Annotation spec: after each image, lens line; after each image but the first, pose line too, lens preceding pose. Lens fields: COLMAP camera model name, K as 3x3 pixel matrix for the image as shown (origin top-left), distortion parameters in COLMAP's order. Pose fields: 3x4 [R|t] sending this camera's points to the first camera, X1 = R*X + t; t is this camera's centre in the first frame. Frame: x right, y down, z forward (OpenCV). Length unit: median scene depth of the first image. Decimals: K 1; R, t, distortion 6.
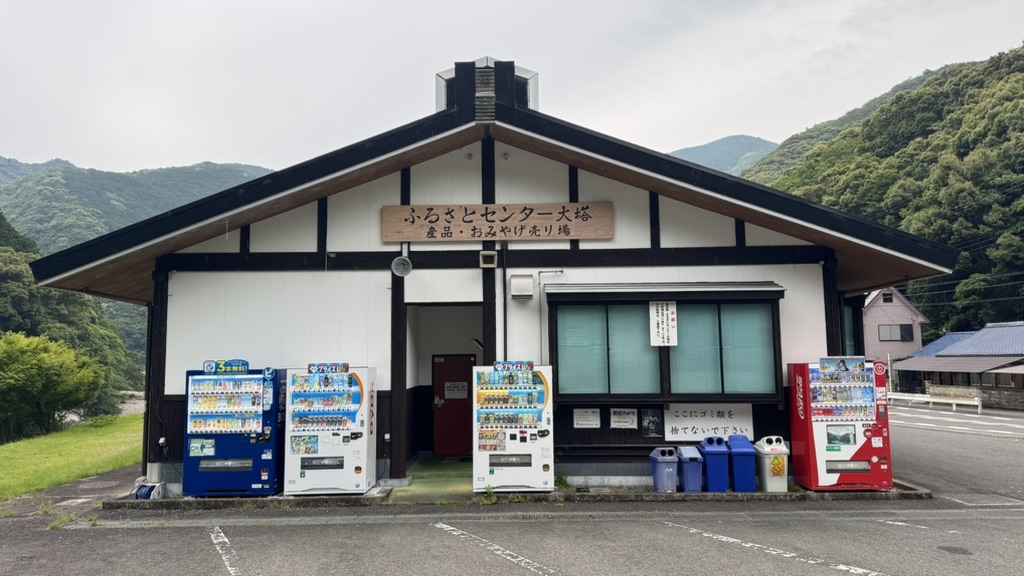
lens RADIAL K [[723.9, 0, 512.4], [0, 723.9, 277.9], [0, 0, 1]] dist [0.056353, -0.047321]
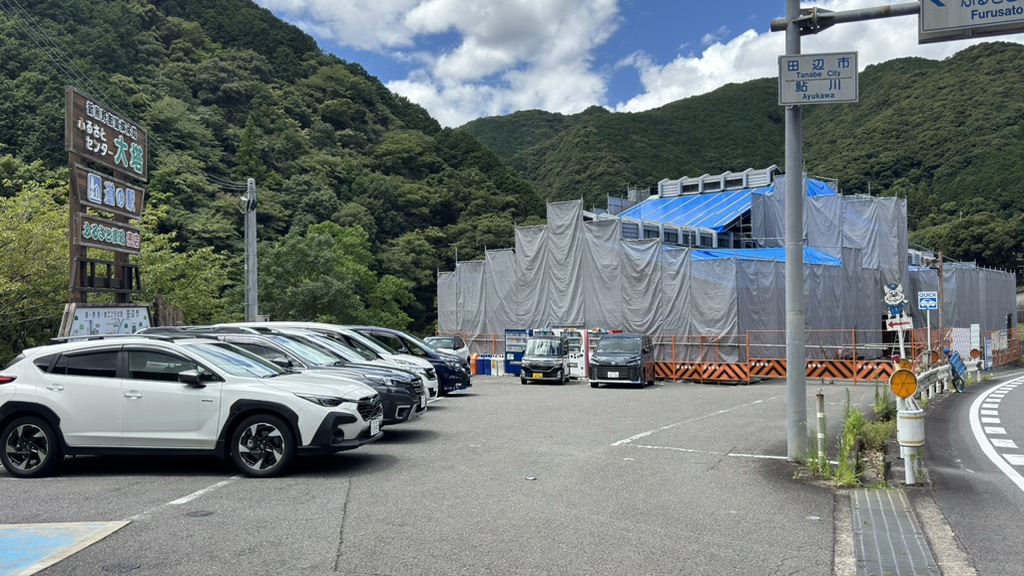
lens RADIAL K [[837.3, 0, 498.4], [0, 837.3, 301.7], [0, 0, 1]] dist [0.096396, -0.145902]
pose [[0.773062, -0.002280, -0.634326, 1.697784], [0.076863, 0.992962, 0.090104, -0.279202], [0.629656, -0.118412, 0.767796, -1.568154]]
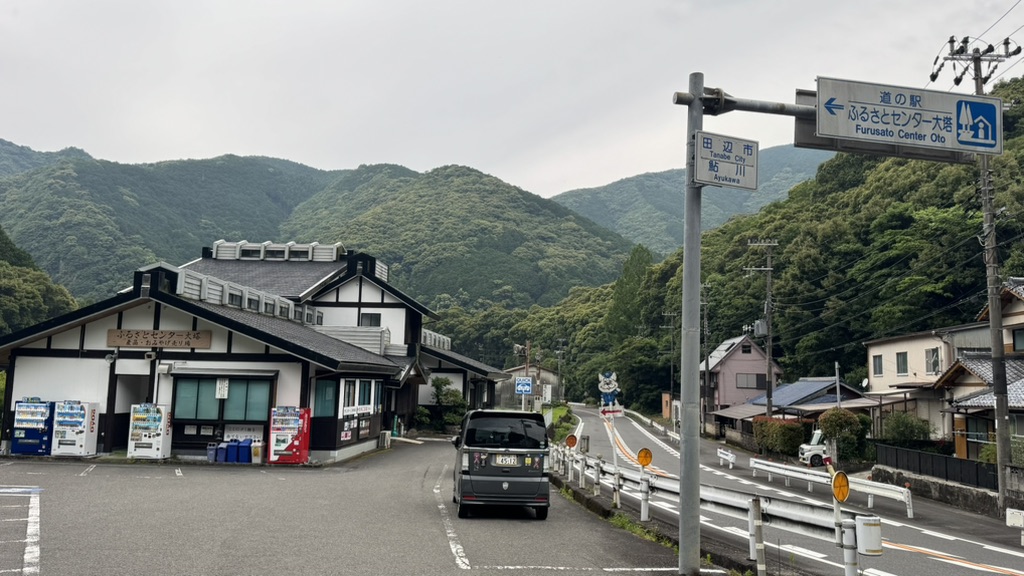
lens RADIAL K [[837.3, 0, 529.0], [0, 837.3, 287.7], [0, 0, 1]] dist [0.096396, -0.145902]
pose [[0.997554, 0.033692, -0.061238, 1.264323], [-0.033785, 0.999429, -0.000483, -0.270511], [0.061187, 0.002551, 0.998123, -1.511266]]
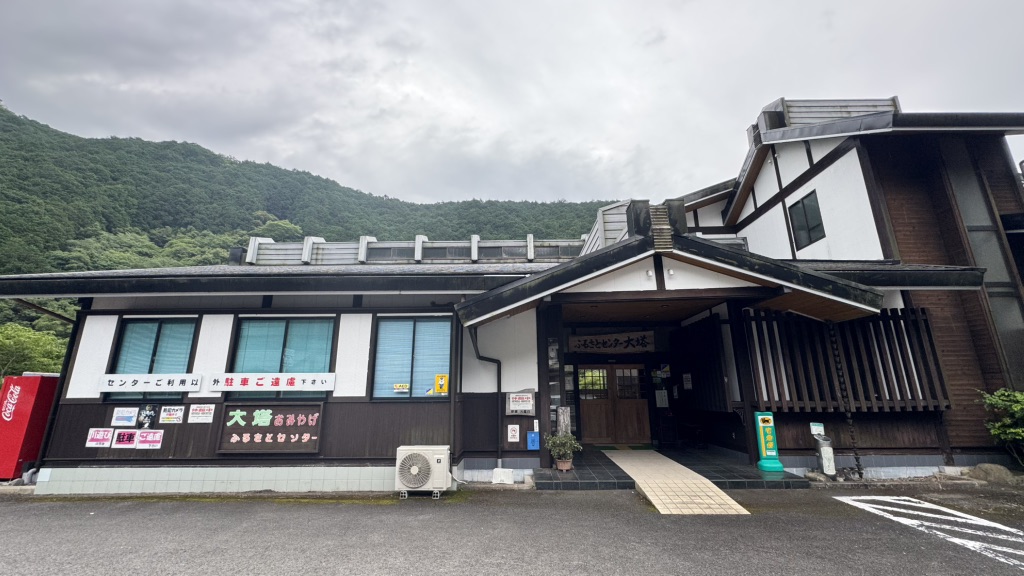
lens RADIAL K [[405.8, 0, 510.8], [0, 405.8, 287.8], [0, 0, 1]] dist [-0.006720, 0.000101]
pose [[-0.004272, -0.239358, -0.970922, 1.138926], [0.120234, 0.963764, -0.238122, 0.221982], [0.992736, -0.117755, 0.024662, 1.739666]]
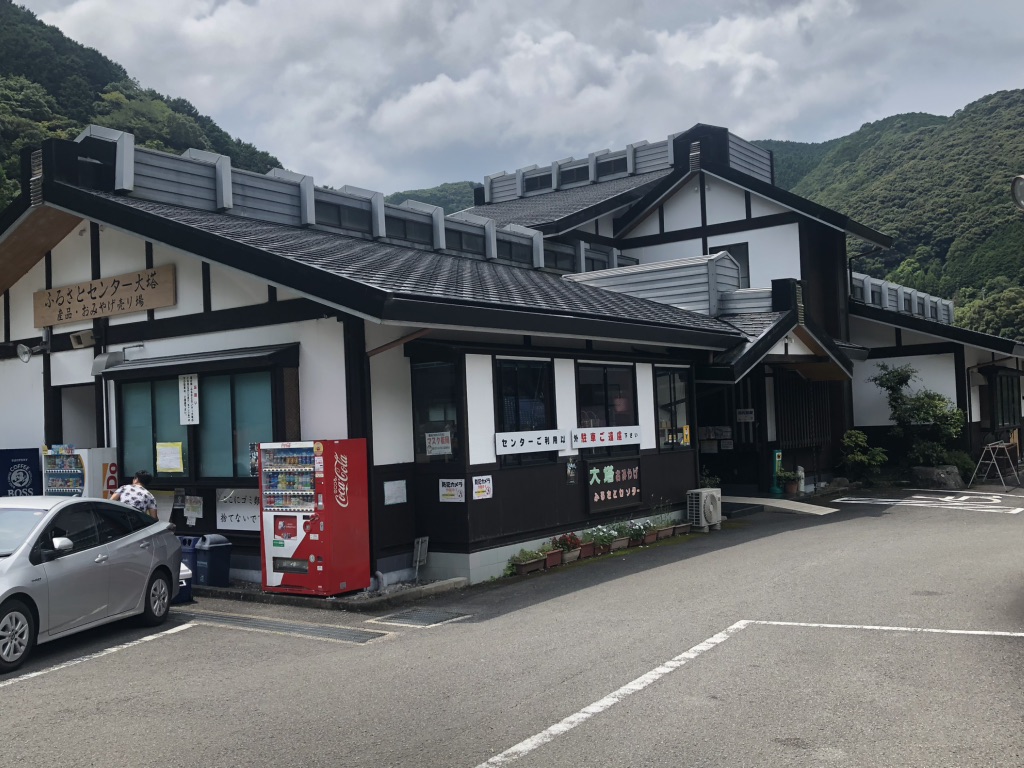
lens RADIAL K [[1027.2, 0, 504.8], [0, 1027.2, 393.5], [0, 0, 1]] dist [0.025394, 0.000000]
pose [[0.813222, -0.038041, -0.580709, 1.217414], [0.095218, 0.993112, 0.068286, 0.005903], [0.574111, -0.110826, 0.811243, 0.190994]]
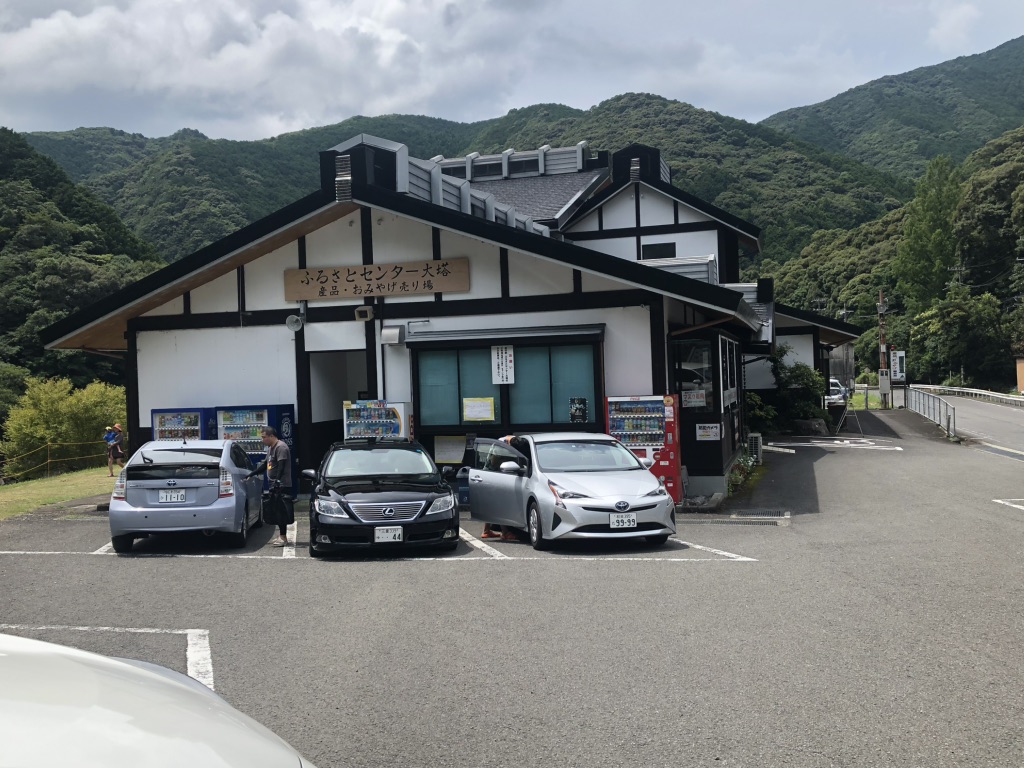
lens RADIAL K [[1027.2, 0, 504.7], [0, 1027.2, 366.5], [0, 0, 1]] dist [0.025394, 0.000000]
pose [[0.962592, -0.023188, -0.269961, 0.631663], [0.052506, 0.993409, 0.101891, -0.097678], [0.265819, -0.112254, 0.957465, -0.548225]]
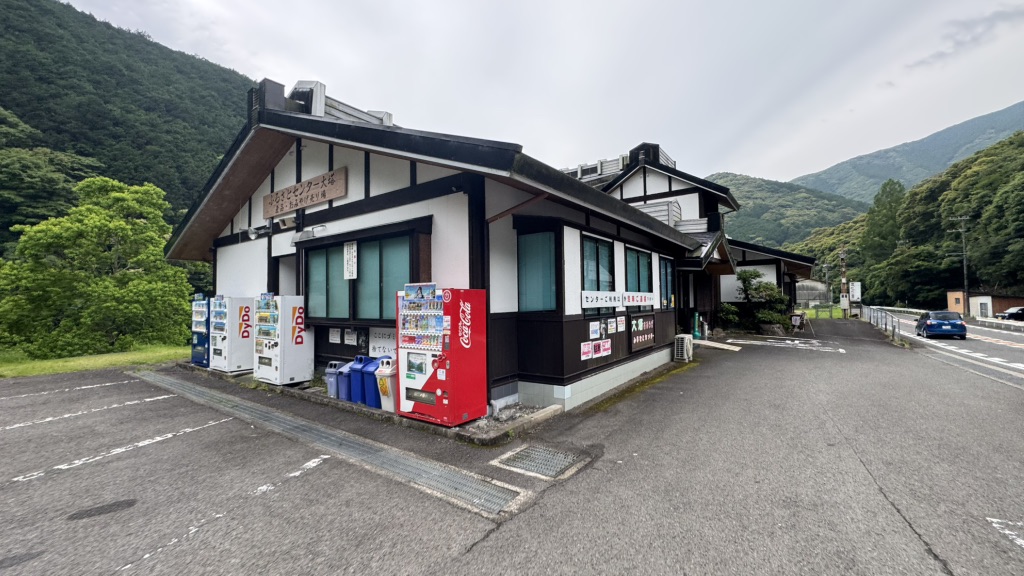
lens RADIAL K [[409.6, 0, 513.1], [0, 409.6, 289.0], [0, 0, 1]] dist [-0.004298, -0.000483]
pose [[0.812631, -0.014111, -0.582607, 0.794638], [0.066712, 0.995388, 0.068943, 0.078502], [0.578947, -0.094893, 0.809824, 0.583225]]
